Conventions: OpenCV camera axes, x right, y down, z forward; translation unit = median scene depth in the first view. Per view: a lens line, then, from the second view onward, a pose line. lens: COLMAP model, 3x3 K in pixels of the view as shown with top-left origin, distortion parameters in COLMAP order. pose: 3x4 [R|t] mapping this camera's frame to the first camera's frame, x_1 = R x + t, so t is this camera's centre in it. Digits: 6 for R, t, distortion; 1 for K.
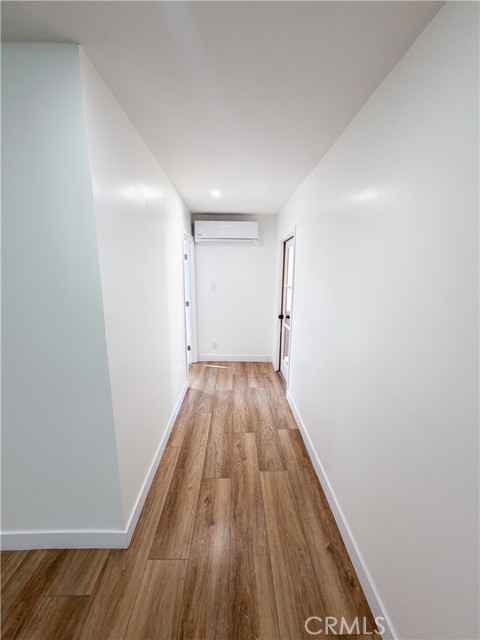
lens RADIAL K [[256.8, 0, 240.0], [0, 256.8, 320.0], [0, 0, 1]] dist [0.016631, 0.000222]
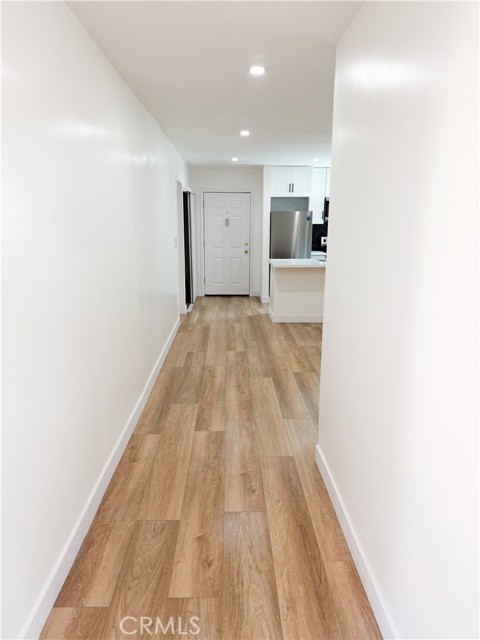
lens RADIAL K [[453.9, 0, 240.0], [0, 453.9, 320.0], [0, 0, 1]] dist [0.146241, -0.003422]
pose [[-0.999966, -0.004092, -0.007115, -0.038534], [-0.006681, 0.909346, 0.415988, -0.214119], [0.004767, 0.416021, -0.909342, 1.099906]]
